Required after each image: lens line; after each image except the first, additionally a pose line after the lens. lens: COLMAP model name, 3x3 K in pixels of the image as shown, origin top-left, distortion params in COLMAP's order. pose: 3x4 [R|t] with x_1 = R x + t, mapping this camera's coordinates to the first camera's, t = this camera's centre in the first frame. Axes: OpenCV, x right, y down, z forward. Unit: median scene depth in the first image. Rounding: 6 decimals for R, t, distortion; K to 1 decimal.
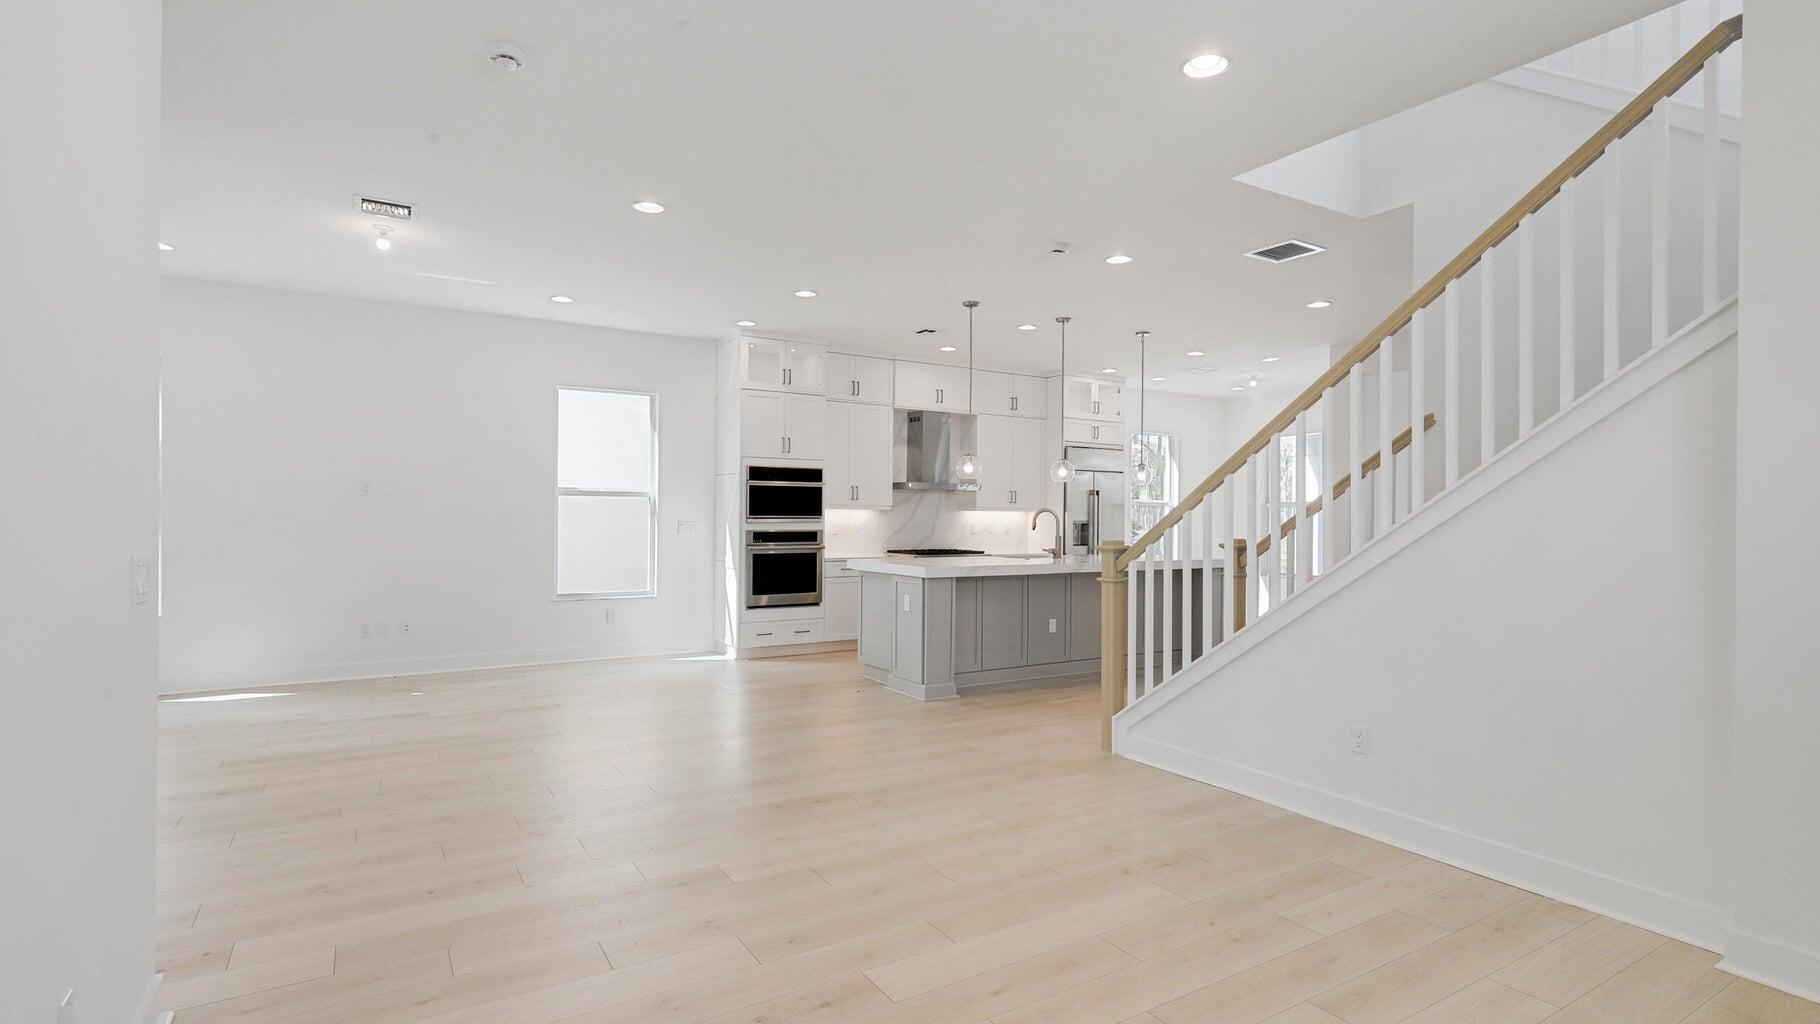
lens RADIAL K [[875.5, 0, 903.1], [0, 875.5, 503.3], [0, 0, 1]] dist [-0.001526, 0.000052]
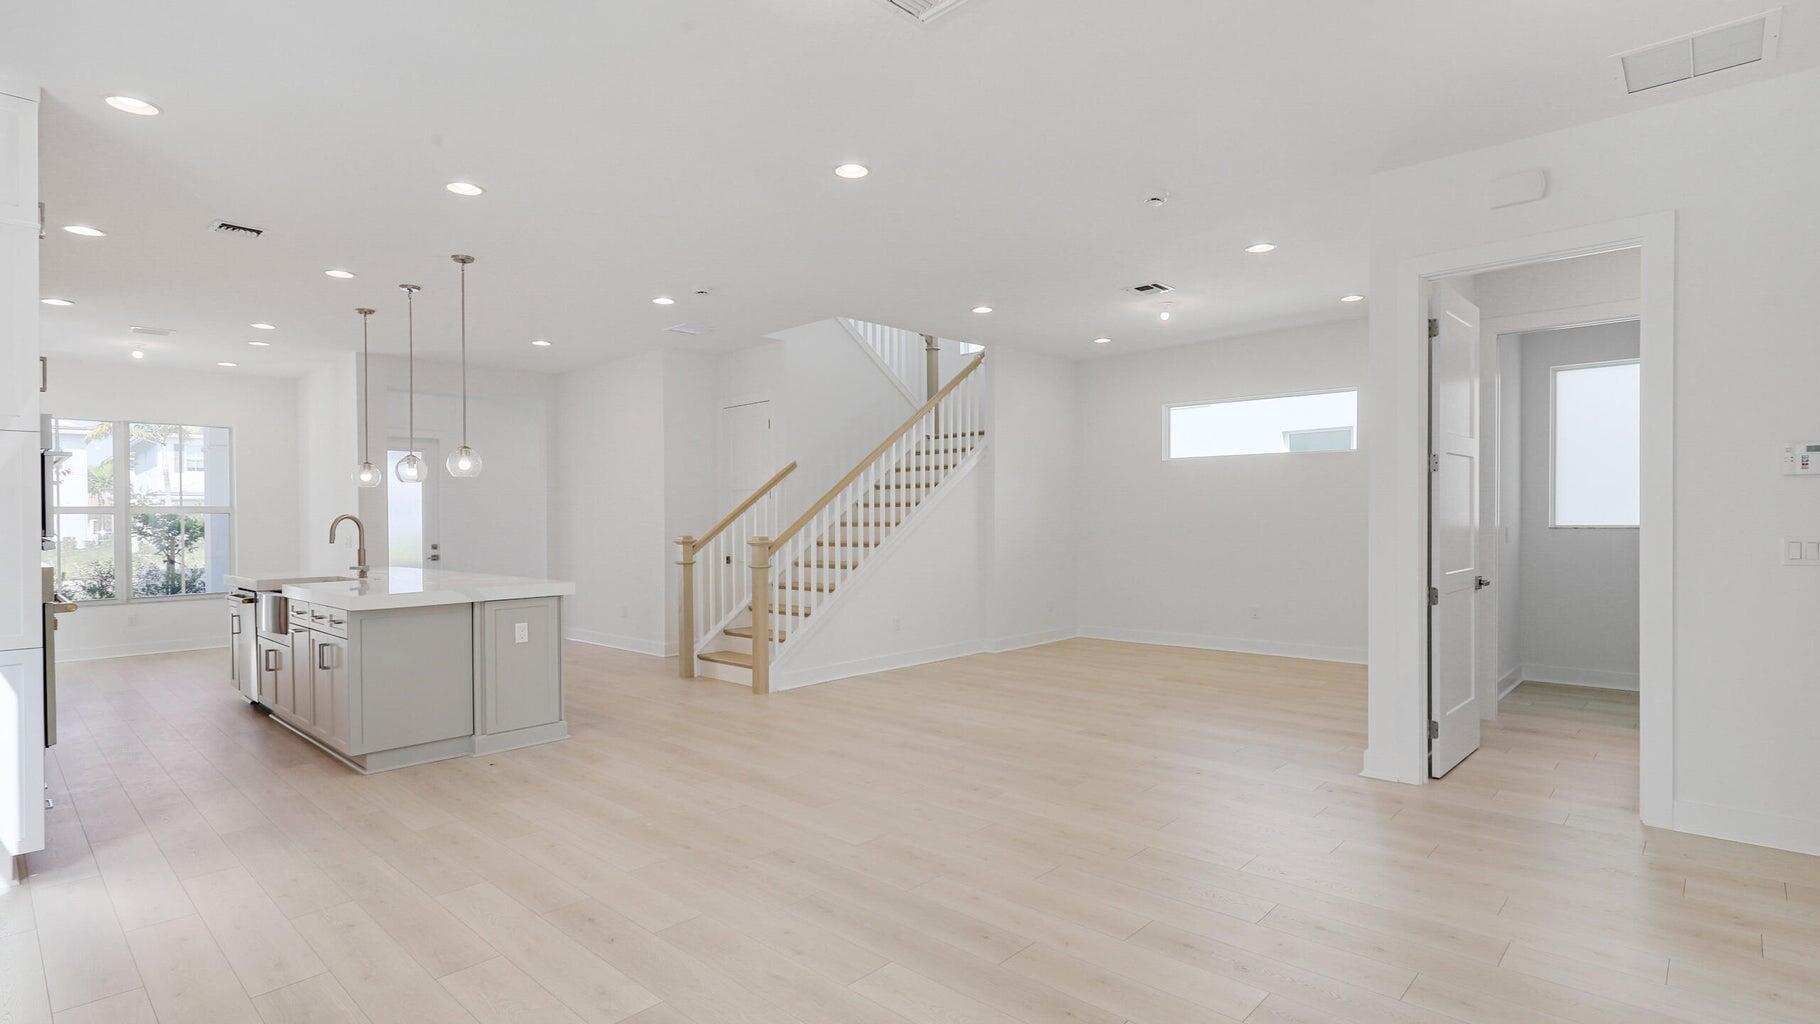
lens RADIAL K [[869.2, 0, 921.5], [0, 869.2, 532.0], [0, 0, 1]] dist [0.001377, 0.000309]
pose [[-0.265816, -0.021287, 0.963789, -0.678010], [-0.003689, 0.999771, 0.021065, 0.003413], [-0.964017, 0.002043, -0.265834, 0.683146]]
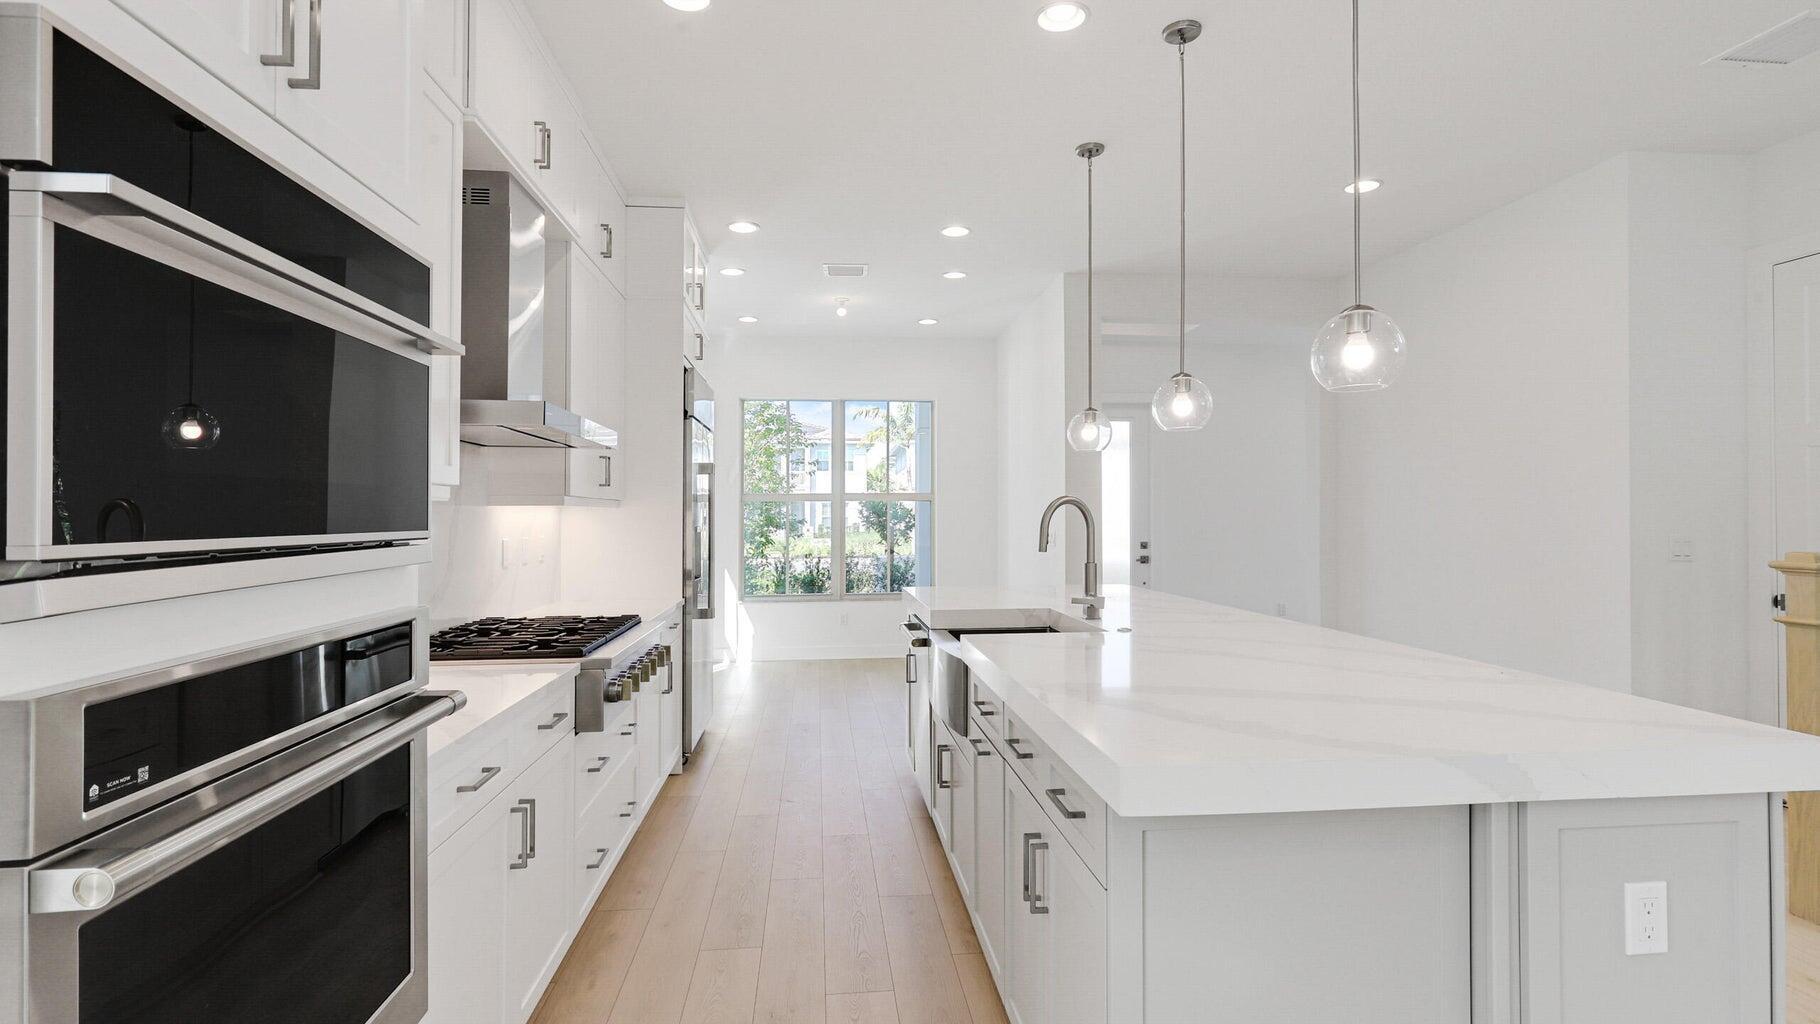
lens RADIAL K [[875.5, 0, 903.1], [0, 875.5, 503.3], [0, 0, 1]] dist [-0.001526, 0.000052]
pose [[0.446039, 0.000811, 0.895013, -0.214846], [-0.002174, 0.999998, 0.000177, 0.009358], [-0.895011, -0.002025, 0.446040, 0.849120]]
